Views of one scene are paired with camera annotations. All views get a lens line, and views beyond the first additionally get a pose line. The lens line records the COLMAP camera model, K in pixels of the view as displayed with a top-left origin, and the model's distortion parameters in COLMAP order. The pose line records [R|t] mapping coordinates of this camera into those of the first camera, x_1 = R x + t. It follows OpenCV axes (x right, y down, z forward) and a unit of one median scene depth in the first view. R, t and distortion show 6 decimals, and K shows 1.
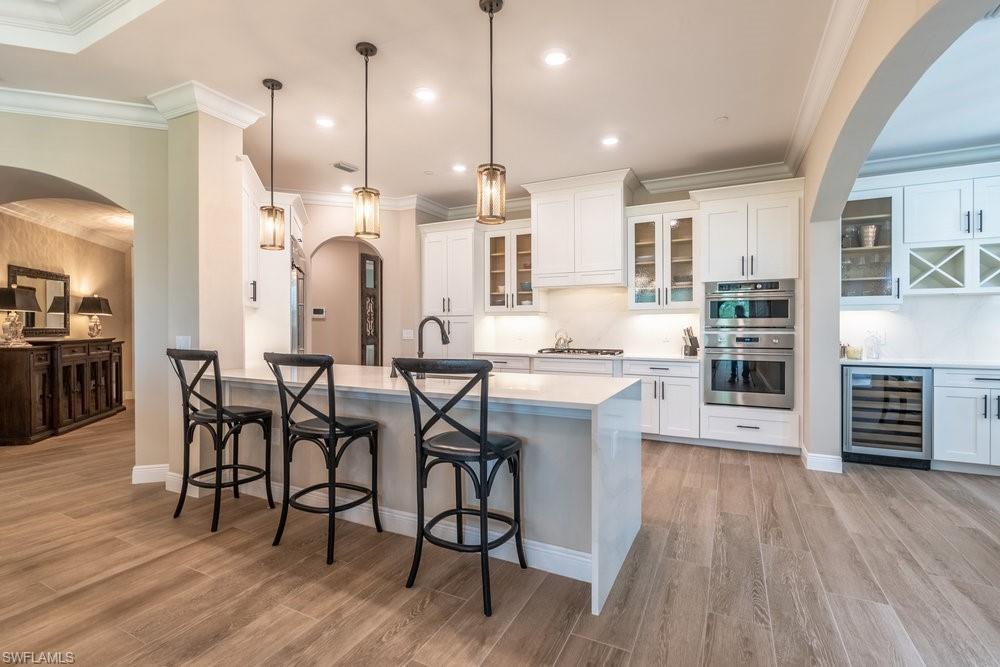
lens RADIAL K [[449.2, 0, 486.0], [0, 449.2, 326.8], [0, 0, 1]] dist [-0.001605, 0.000479]
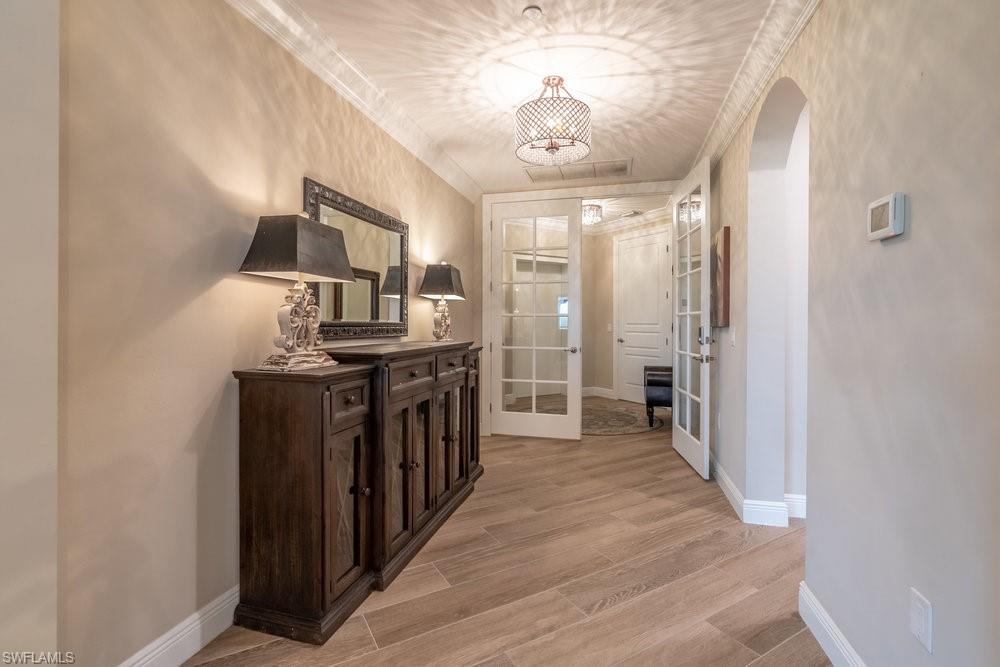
lens RADIAL K [[435.9, 0, 500.0], [0, 435.9, 314.0], [0, 0, 1]] dist [0.000159, 0.000127]
pose [[0.855322, -0.006905, -0.518051, -0.696717], [-0.005011, 0.999754, -0.021599, 0.004483], [0.518073, 0.021069, 0.855077, 0.756339]]
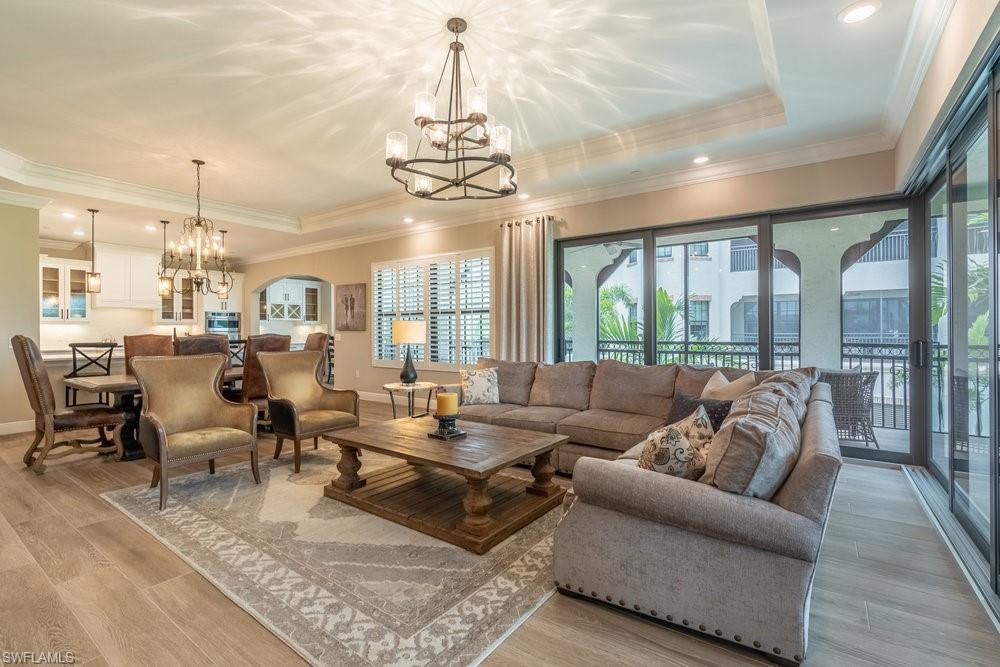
lens RADIAL K [[448.1, 0, 499.2], [0, 448.1, 329.3], [0, 0, 1]] dist [0.001185, 0.000740]
pose [[0.123014, 0.000635, 0.992405, -1.539840], [0.002692, 0.999996, -0.000973, -0.005938], [-0.992401, 0.002791, 0.123012, -0.707801]]
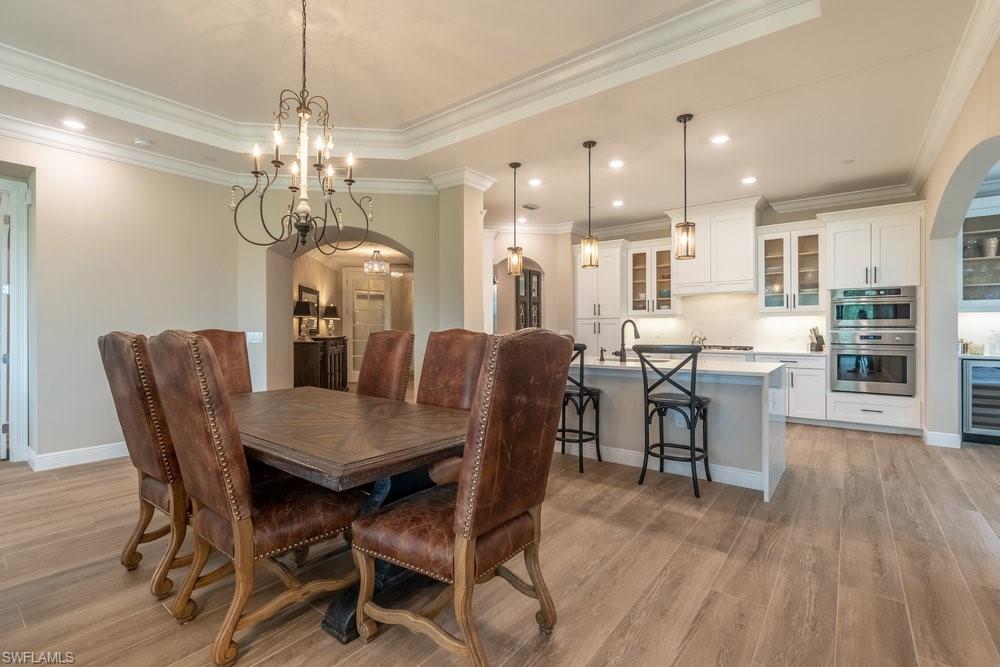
lens RADIAL K [[448.1, 0, 499.2], [0, 448.1, 329.3], [0, 0, 1]] dist [0.001185, 0.000740]
pose [[0.986405, -0.001641, -0.164323, -0.191957], [0.001967, 0.999996, 0.001825, 0.003083], [0.164319, -0.002124, 0.986405, -0.330563]]
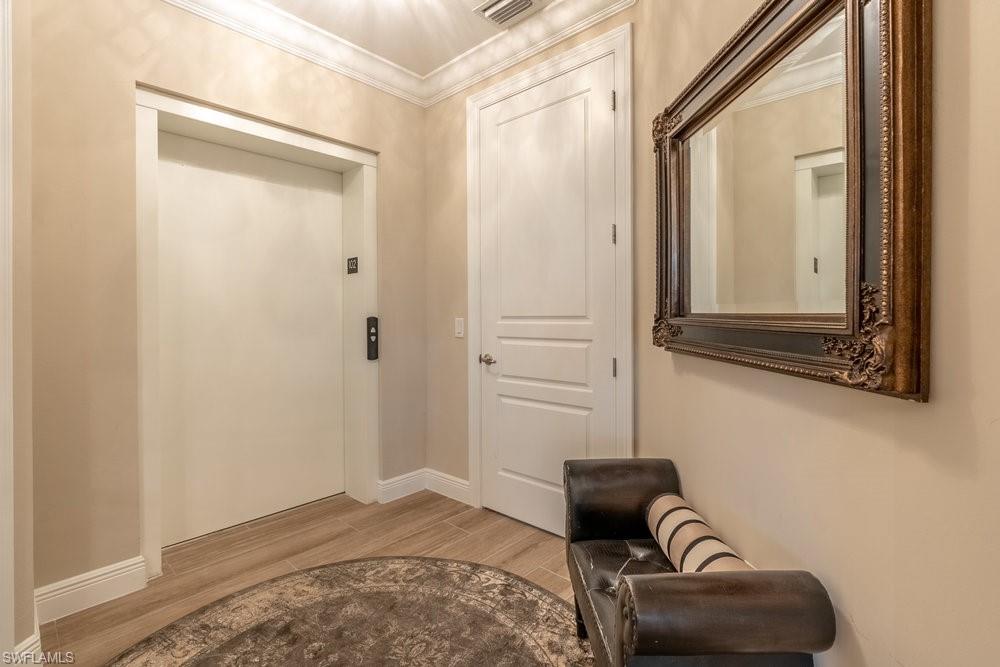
lens RADIAL K [[456.7, 0, 496.7], [0, 456.7, 321.1], [0, 0, 1]] dist [-0.001266, 0.000108]
pose [[0.970348, -0.003274, -0.241690, -0.919313], [0.008638, 0.999739, 0.021138, -0.002171], [0.241558, -0.022599, 0.970123, 1.533263]]
